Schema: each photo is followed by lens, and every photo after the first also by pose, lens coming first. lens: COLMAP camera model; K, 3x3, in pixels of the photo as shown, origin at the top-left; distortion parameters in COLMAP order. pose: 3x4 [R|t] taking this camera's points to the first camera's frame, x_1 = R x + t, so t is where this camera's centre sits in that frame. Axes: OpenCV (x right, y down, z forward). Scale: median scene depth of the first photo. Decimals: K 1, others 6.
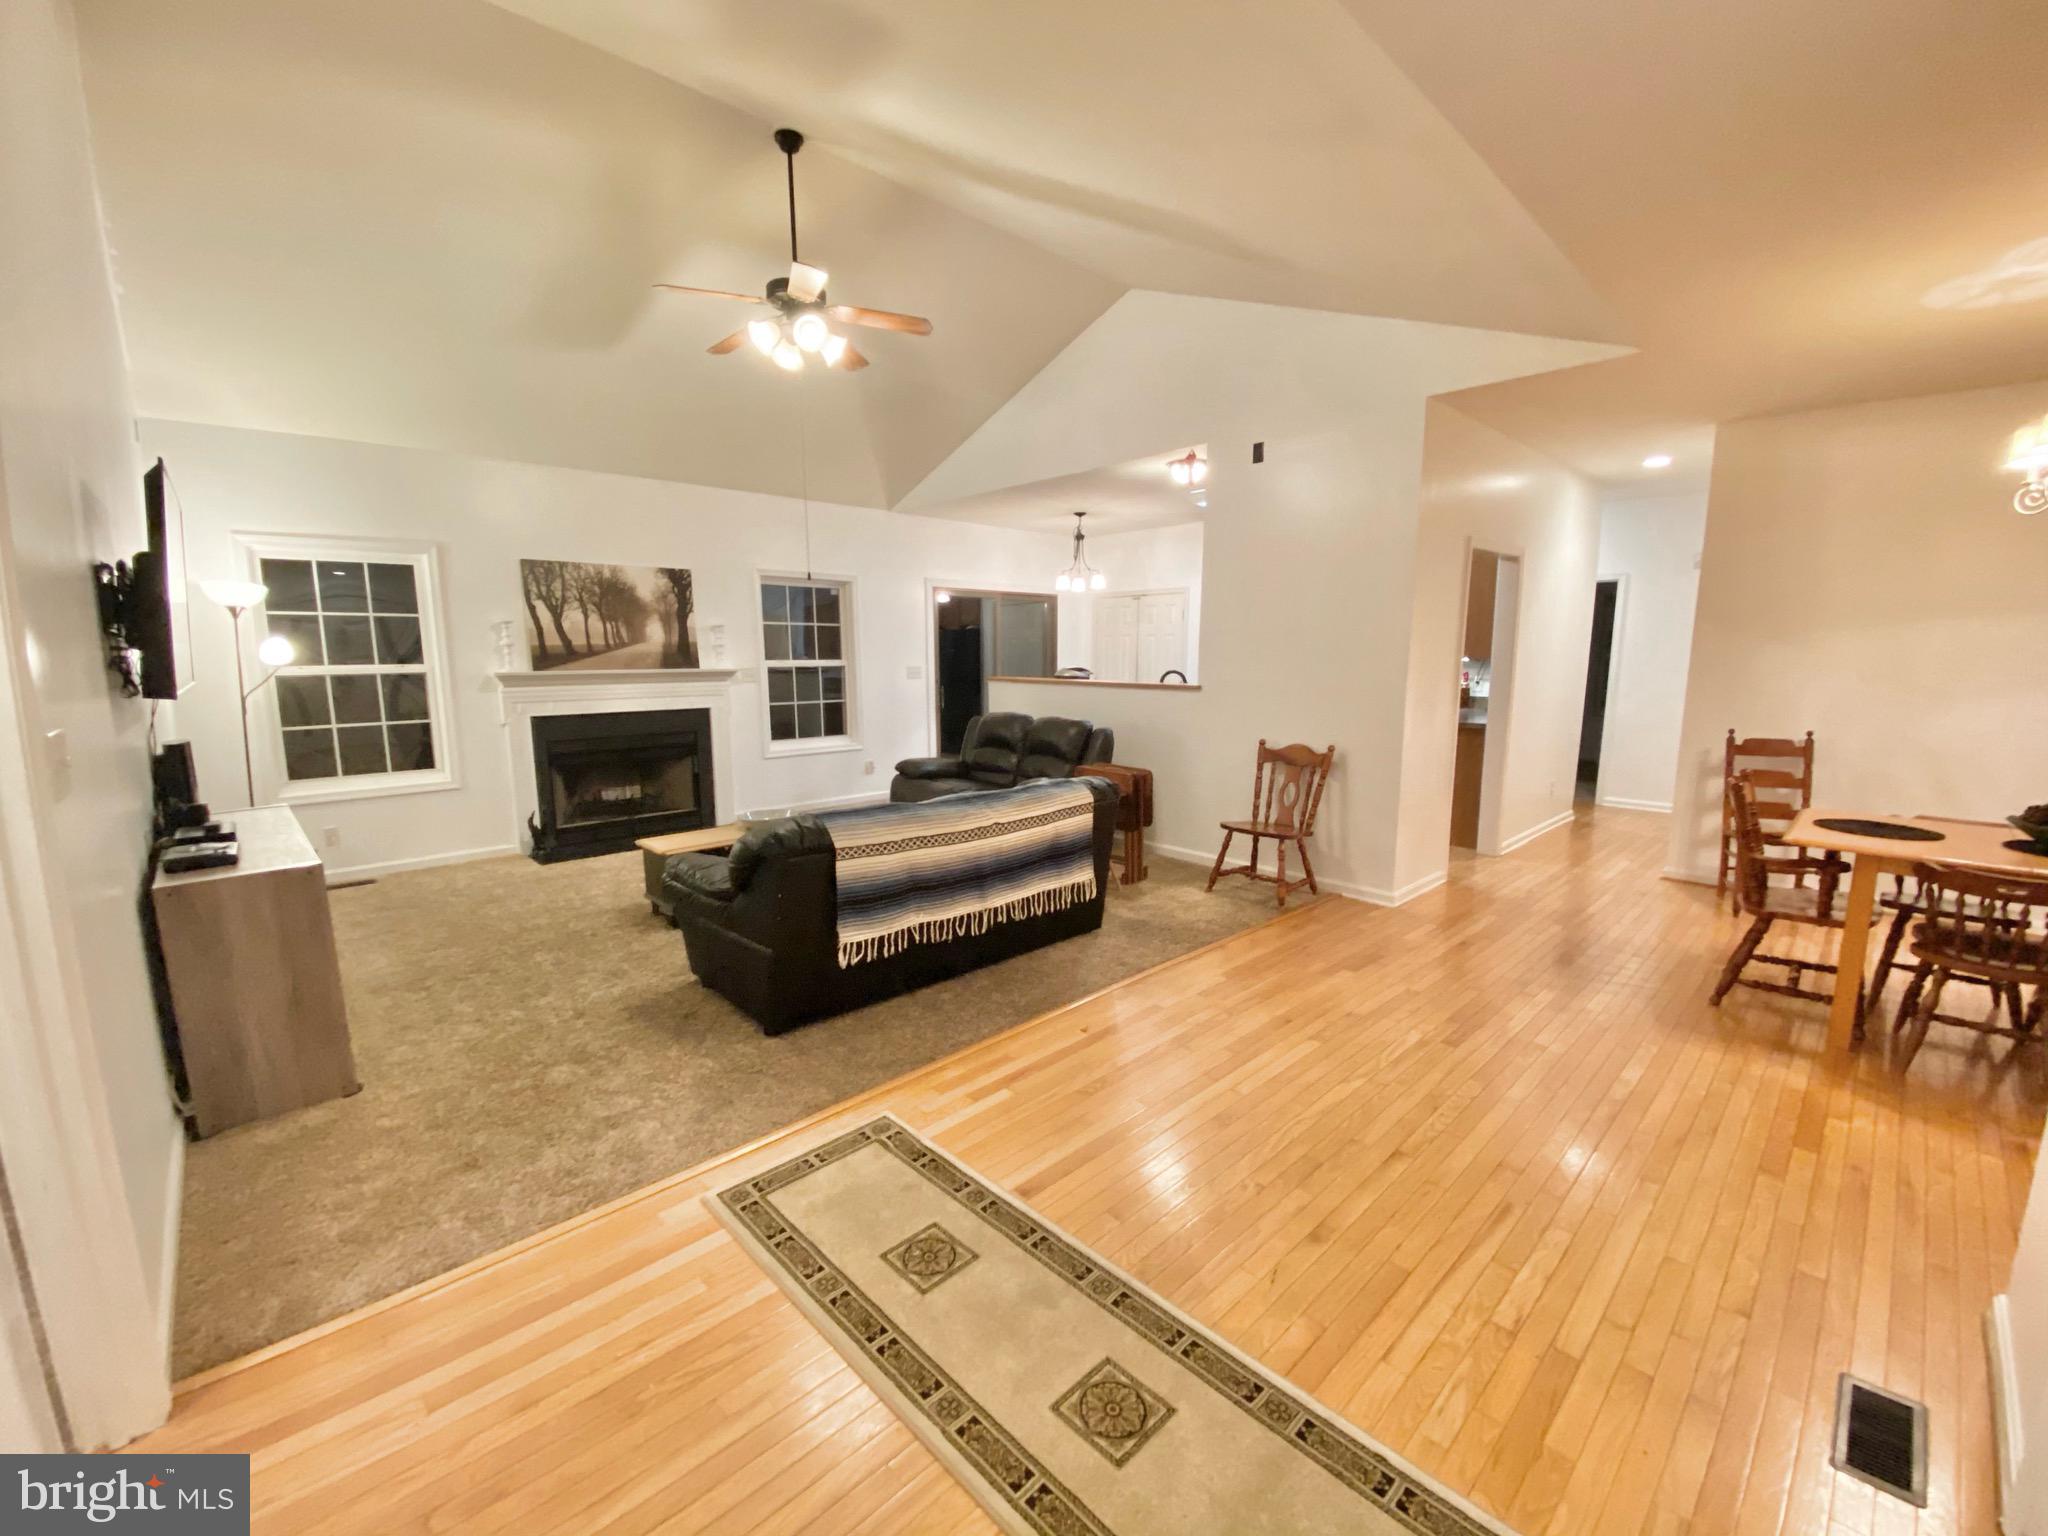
lens RADIAL K [[840.0, 0, 1027.7], [0, 840.0, 779.1], [0, 0, 1]] dist [0.031963, -0.028962]
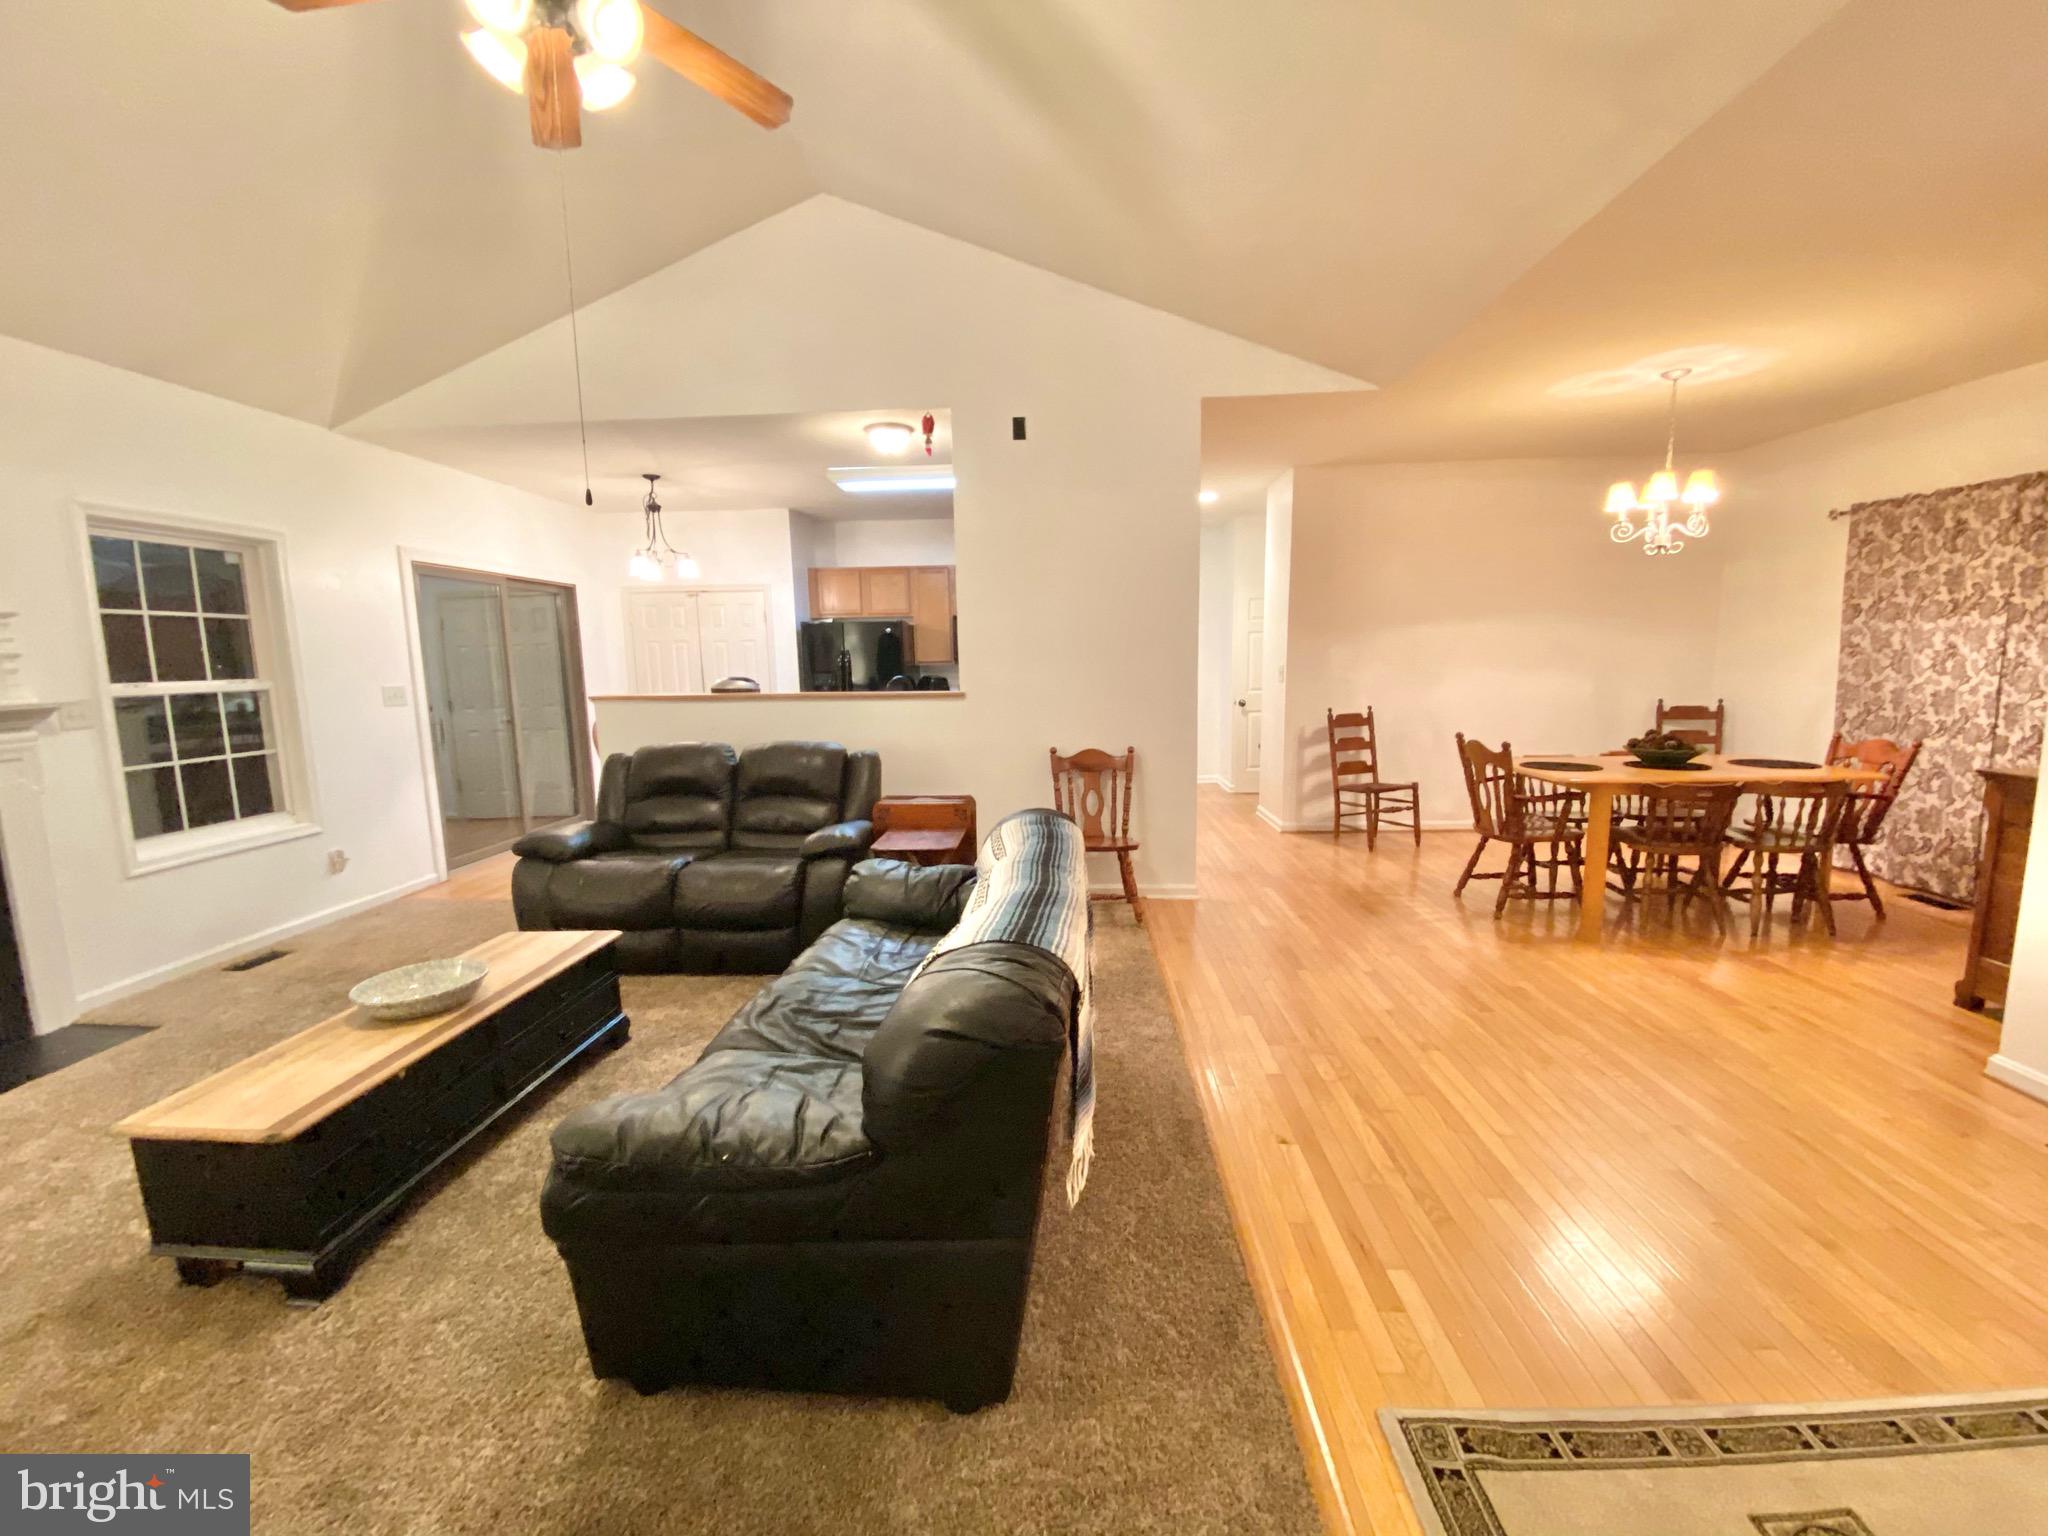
lens RADIAL K [[832.1, 0, 1020.5], [0, 832.1, 774.6], [0, 0, 1]] dist [0.019596, -0.020288]
pose [[0.723290, -0.105418, 0.682451, -0.322319], [0.122994, 0.992143, 0.022901, -0.038353], [-0.679503, 0.067373, 0.730573, 0.335535]]
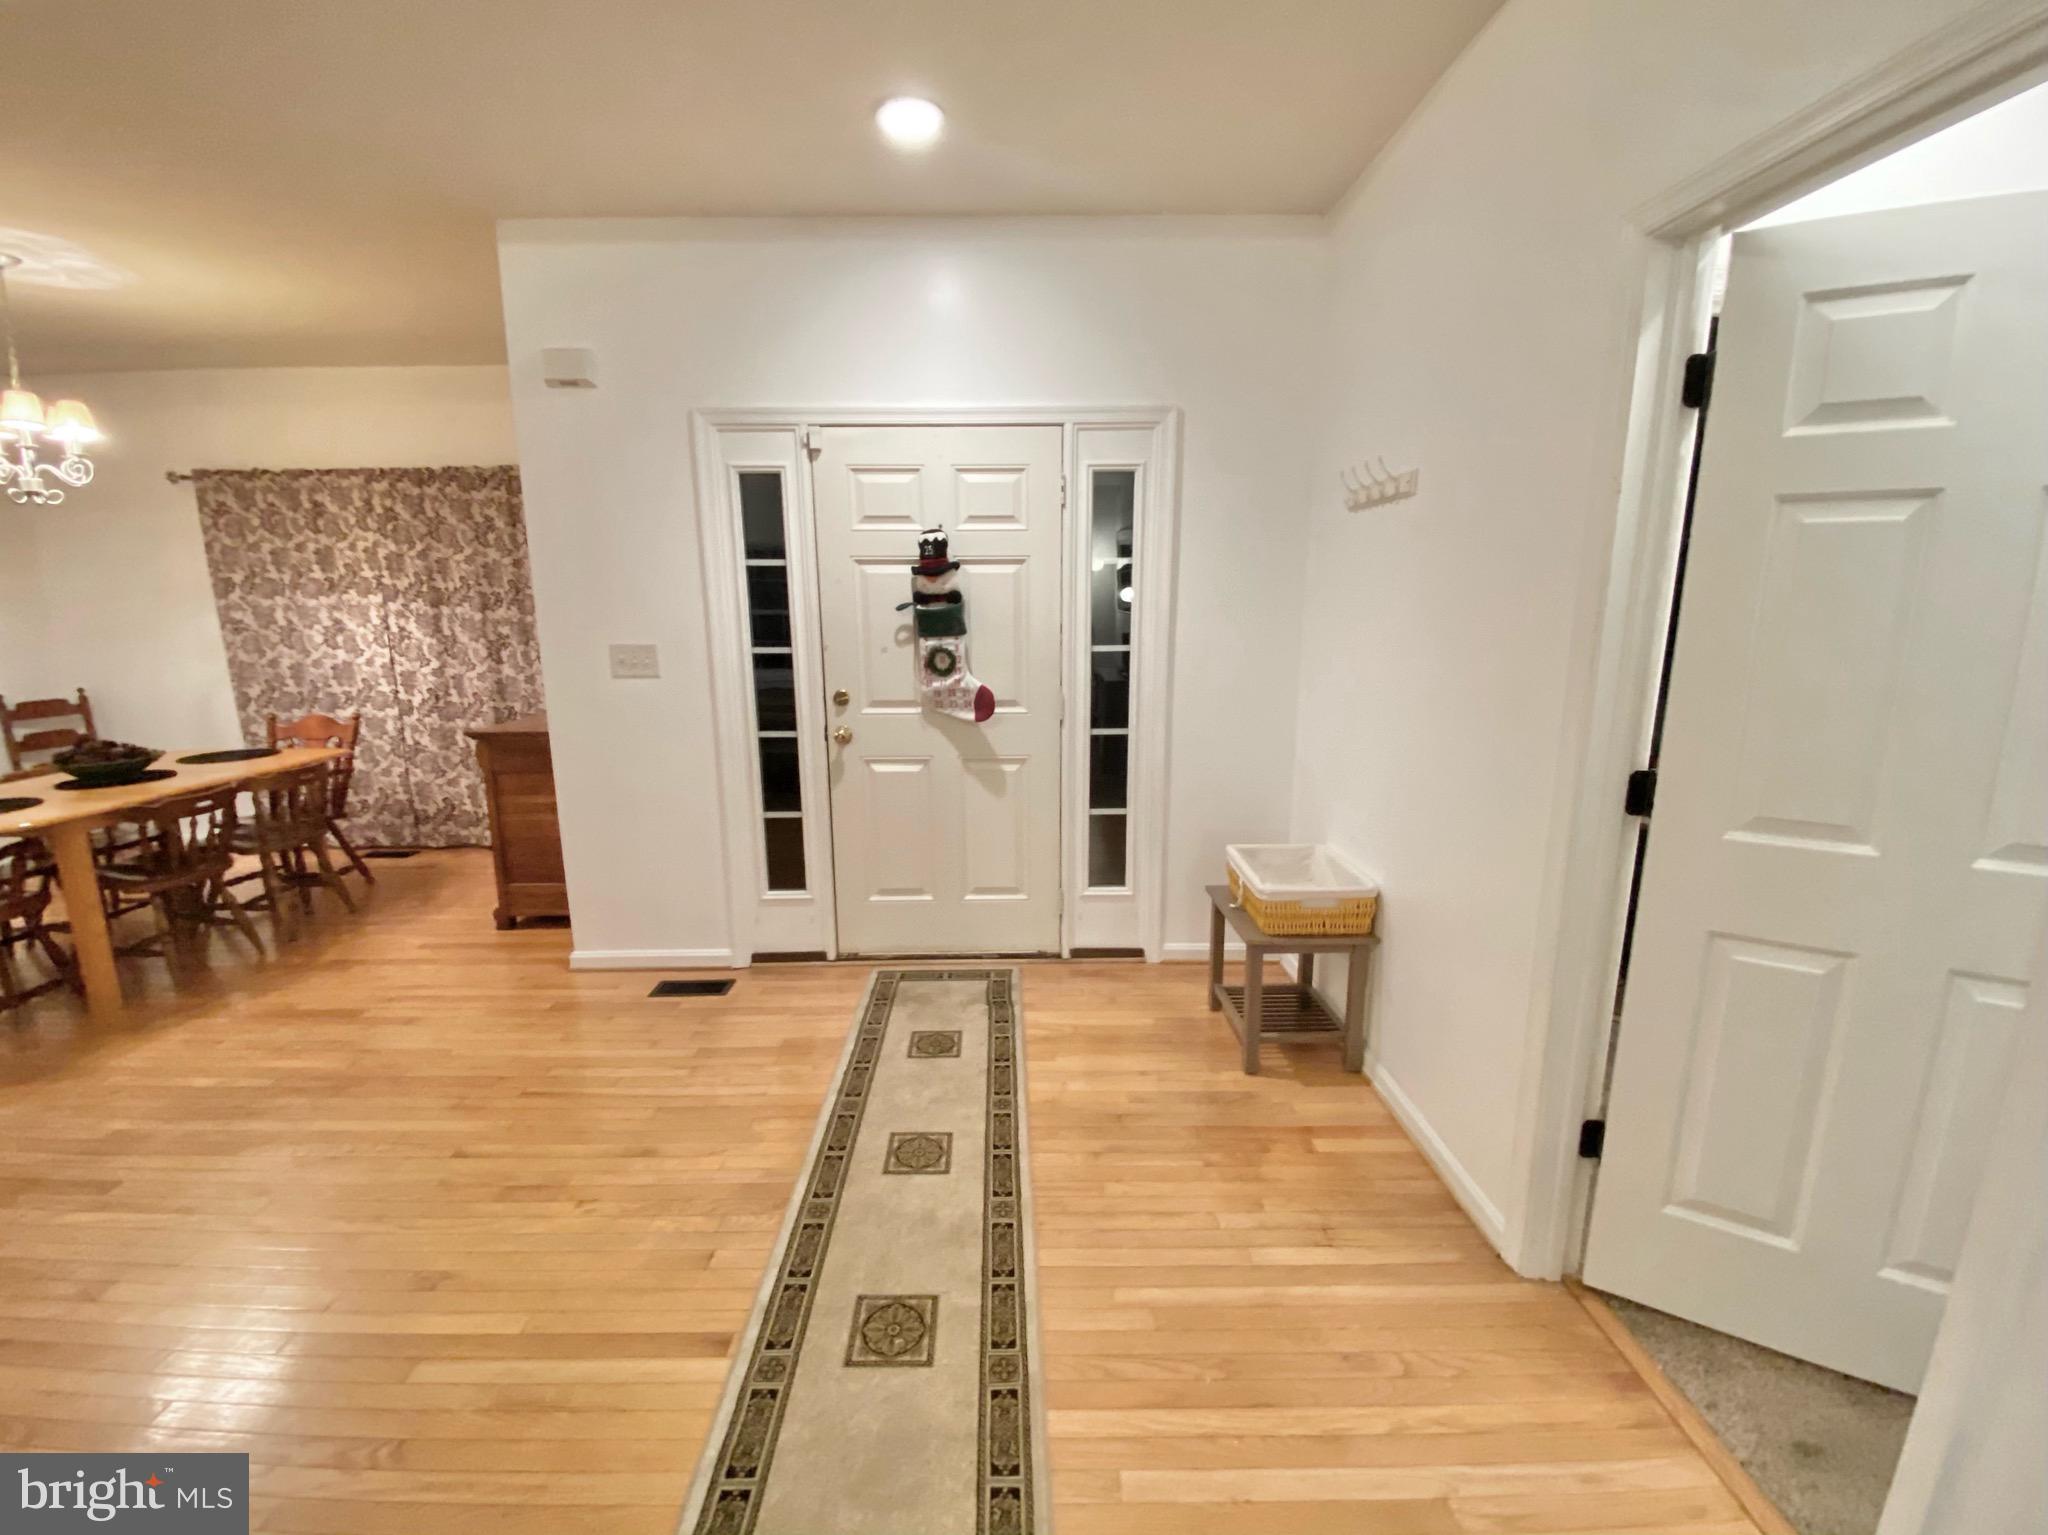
lens RADIAL K [[861.1, 0, 1018.9], [0, 861.1, 776.4], [0, 0, 1]] dist [0.009073, -0.016505]
pose [[-0.738842, -0.126636, 0.661872, -0.251545], [0.109919, 0.946383, 0.303773, -0.072473], [-0.664853, 0.297192, -0.685308, 0.479566]]
